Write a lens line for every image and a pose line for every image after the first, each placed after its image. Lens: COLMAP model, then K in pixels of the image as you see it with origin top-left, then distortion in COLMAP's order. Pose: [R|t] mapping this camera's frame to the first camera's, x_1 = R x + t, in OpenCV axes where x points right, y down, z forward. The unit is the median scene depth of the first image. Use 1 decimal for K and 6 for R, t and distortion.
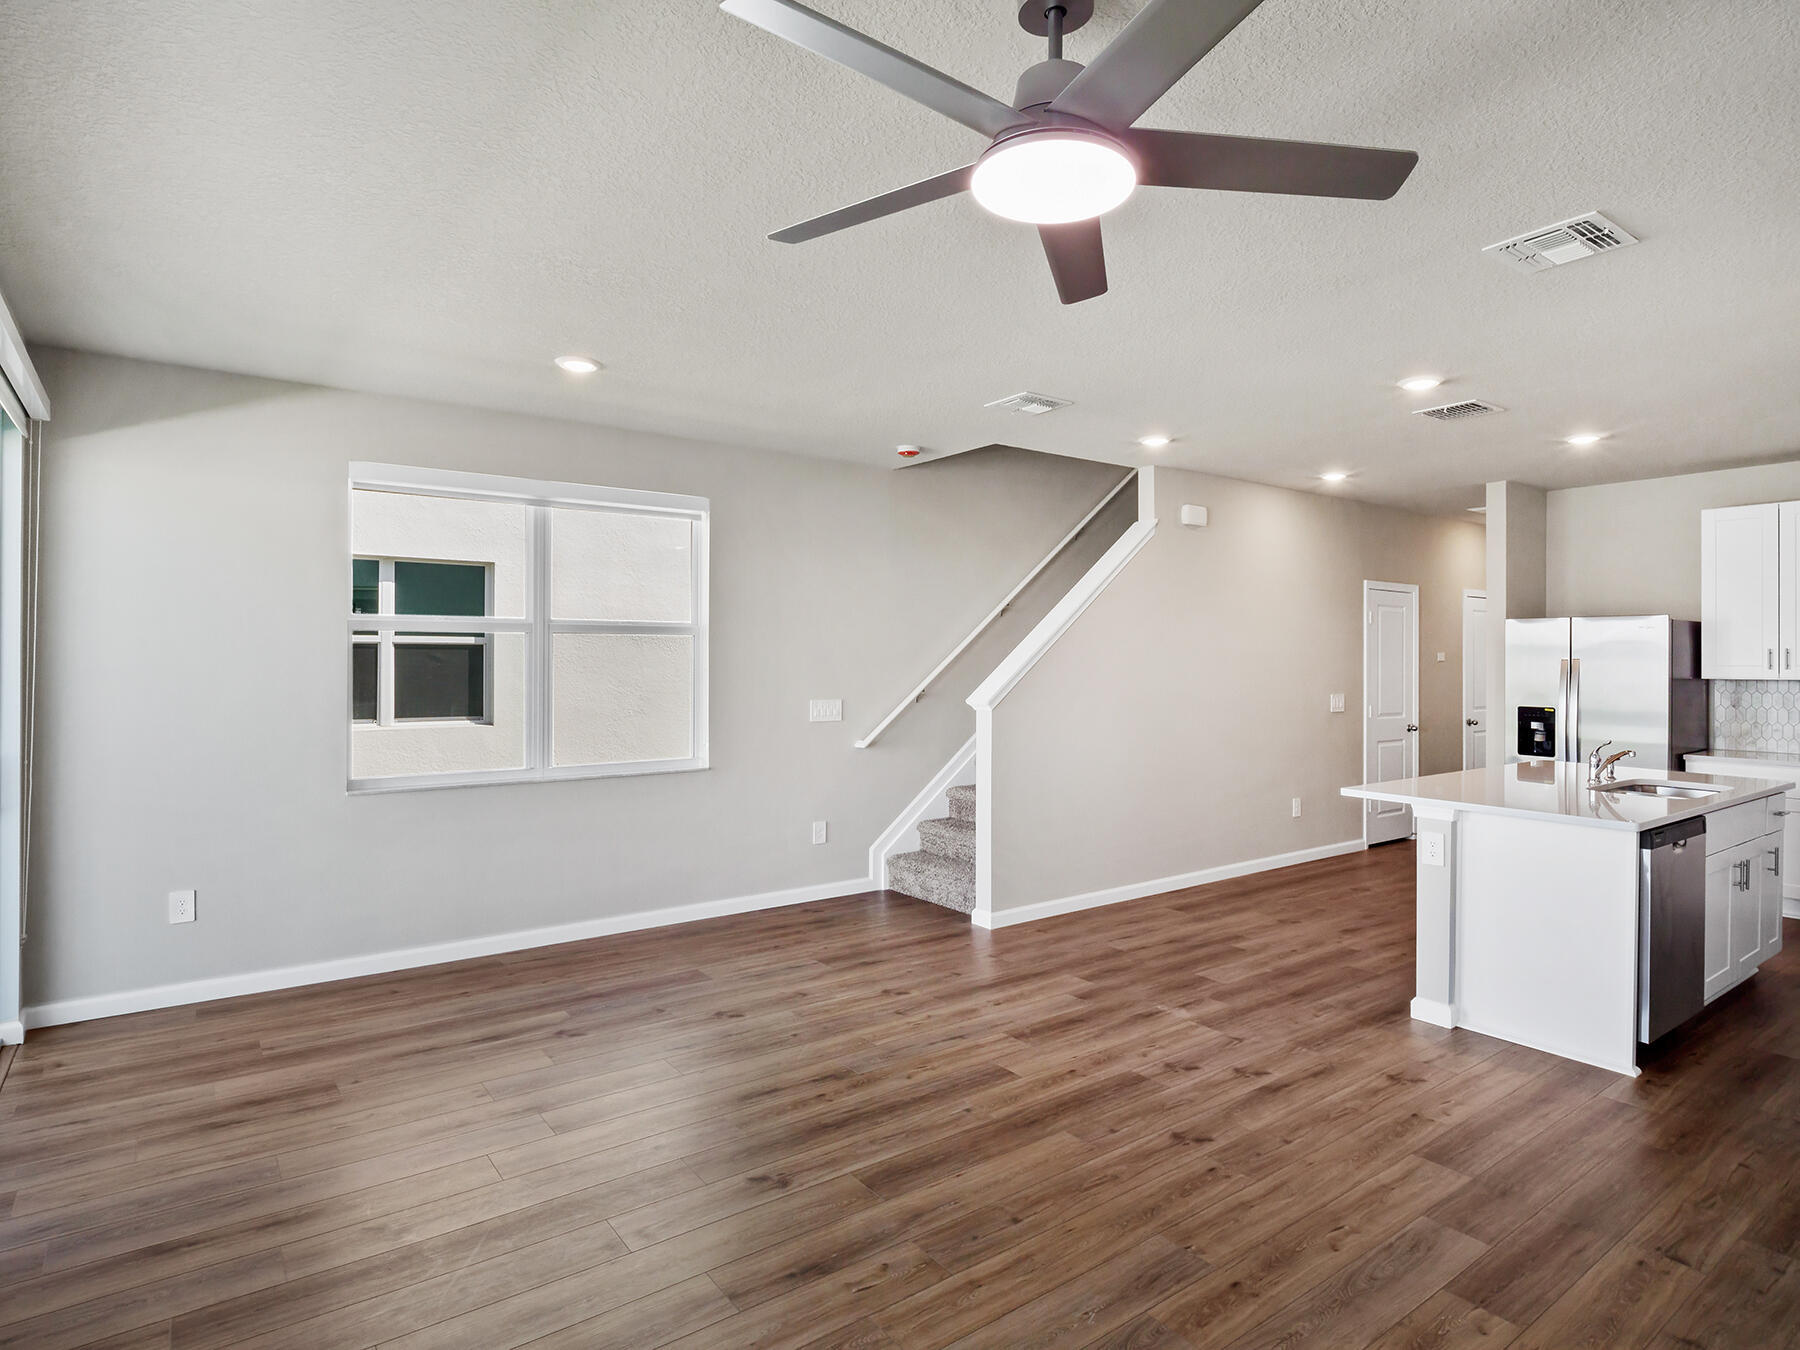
lens RADIAL K [[988.6, 0, 896.6], [0, 988.6, 664.4], [0, 0, 1]] dist [-0.003150, -0.000651]
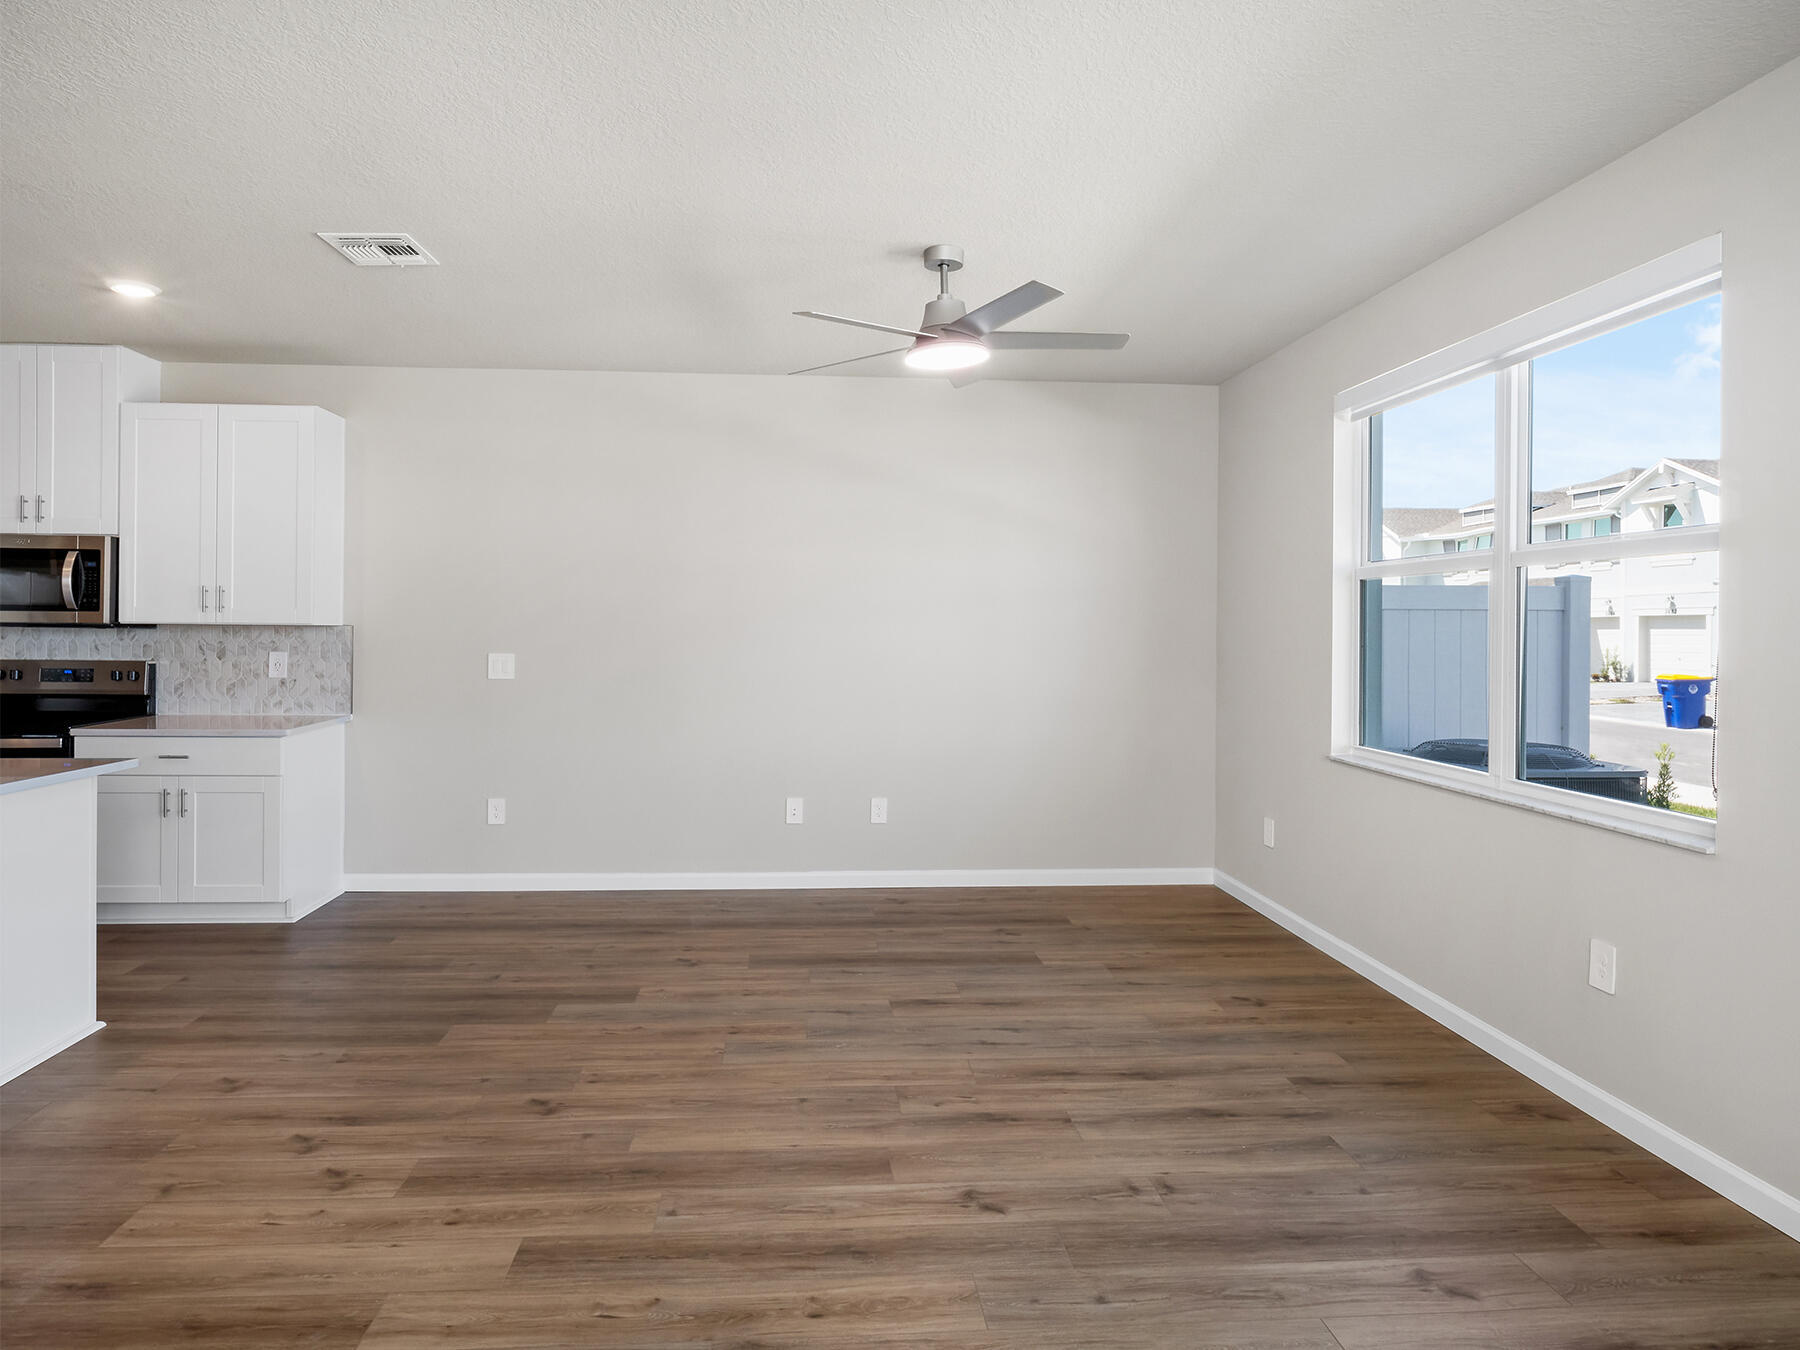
lens RADIAL K [[1021.5, 0, 858.1], [0, 1021.5, 633.2], [0, 0, 1]] dist [-0.004899, -0.001291]
pose [[-0.841451, -0.010203, 0.540237, -0.429656], [-0.005973, 0.999936, 0.009582, 0.020535], [-0.540301, 0.004836, -0.841458, 1.517004]]
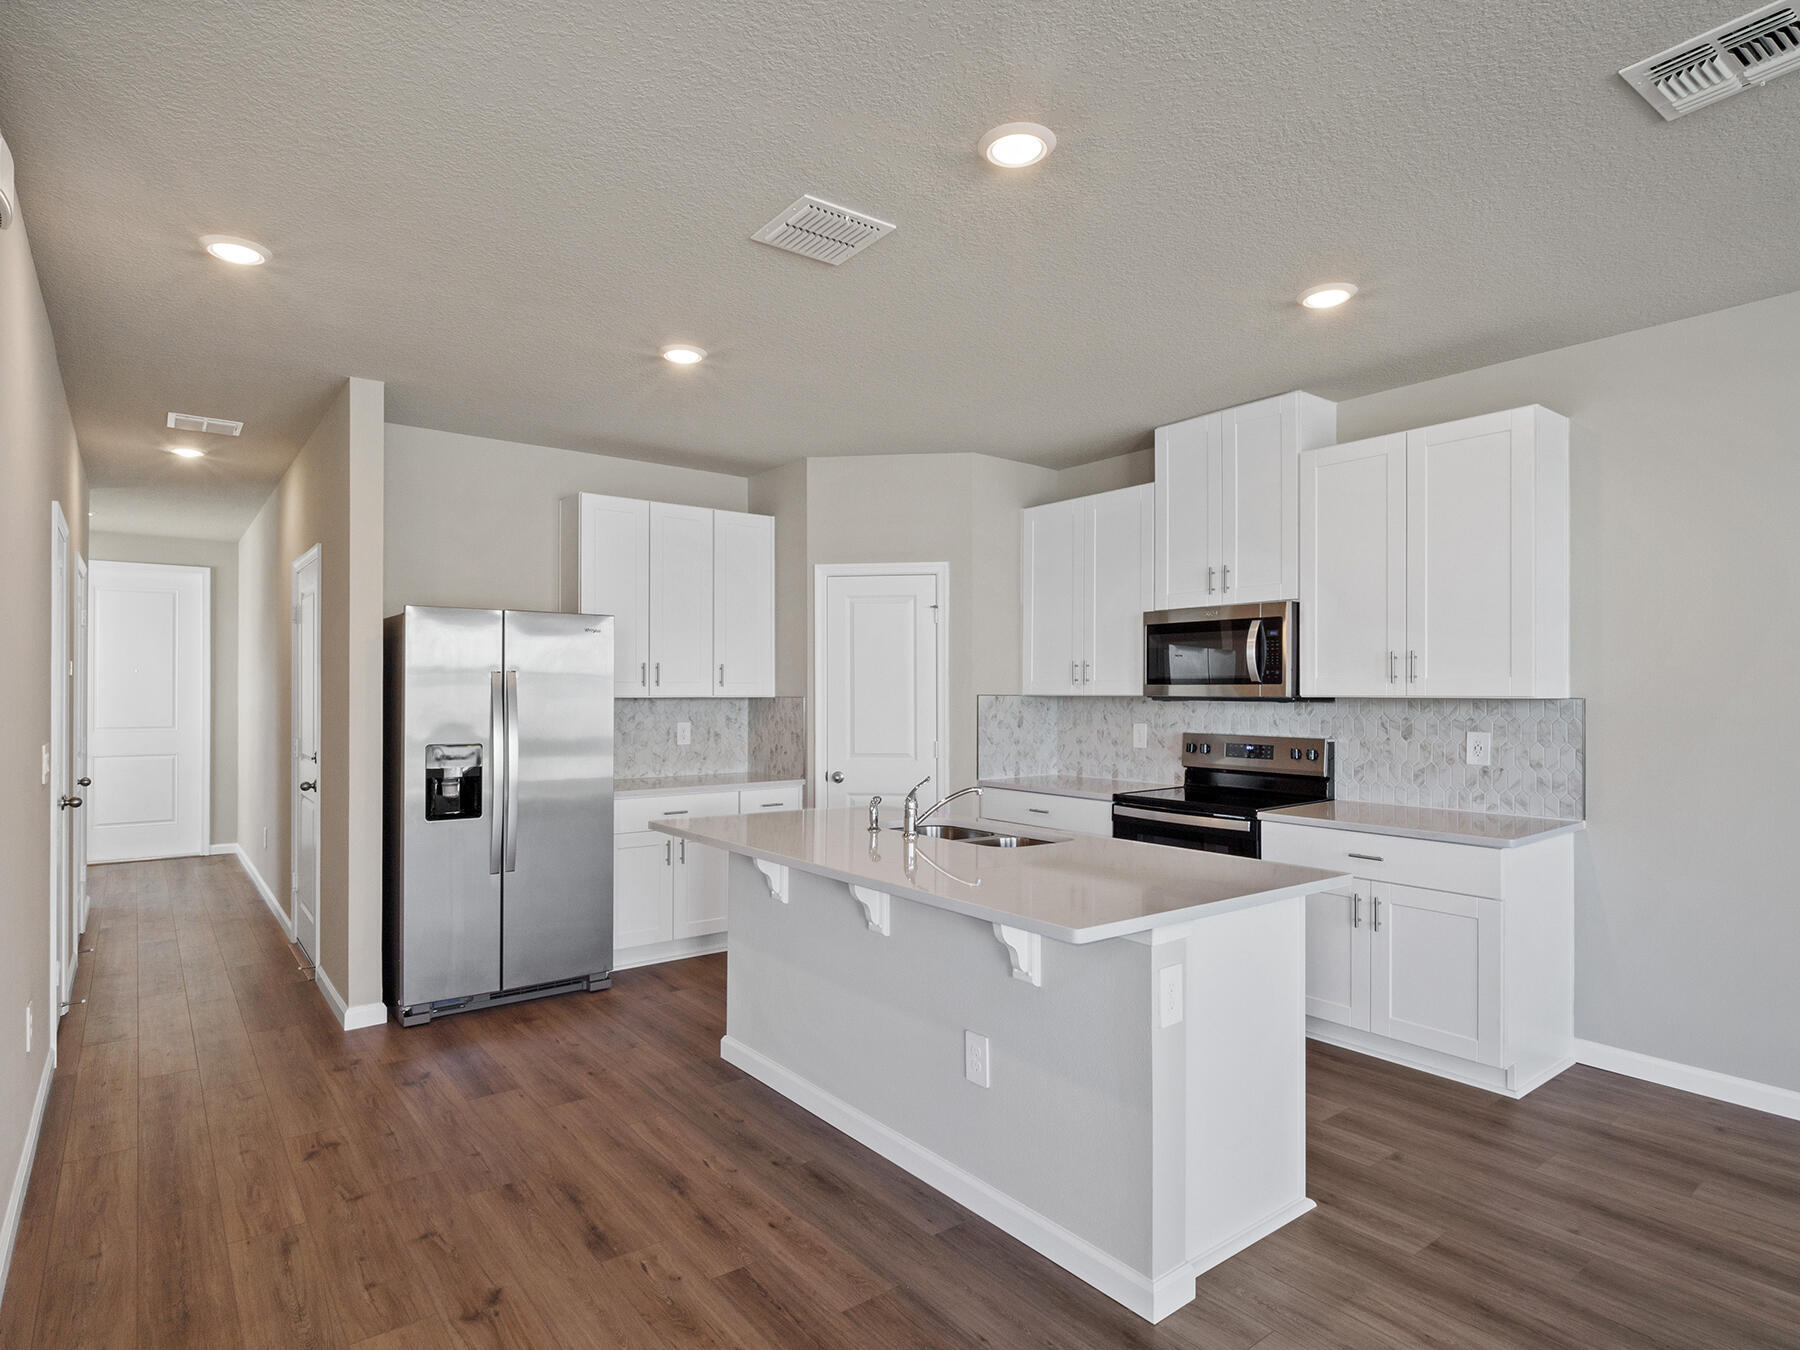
lens RADIAL K [[988.6, 0, 896.6], [0, 988.6, 664.4], [0, 0, 1]] dist [-0.003150, -0.000651]
pose [[-0.024255, 0.027672, 0.999323, -0.013786], [0.003301, 0.999614, -0.027600, 0.017965], [-0.999700, 0.002629, -0.024337, 1.413684]]
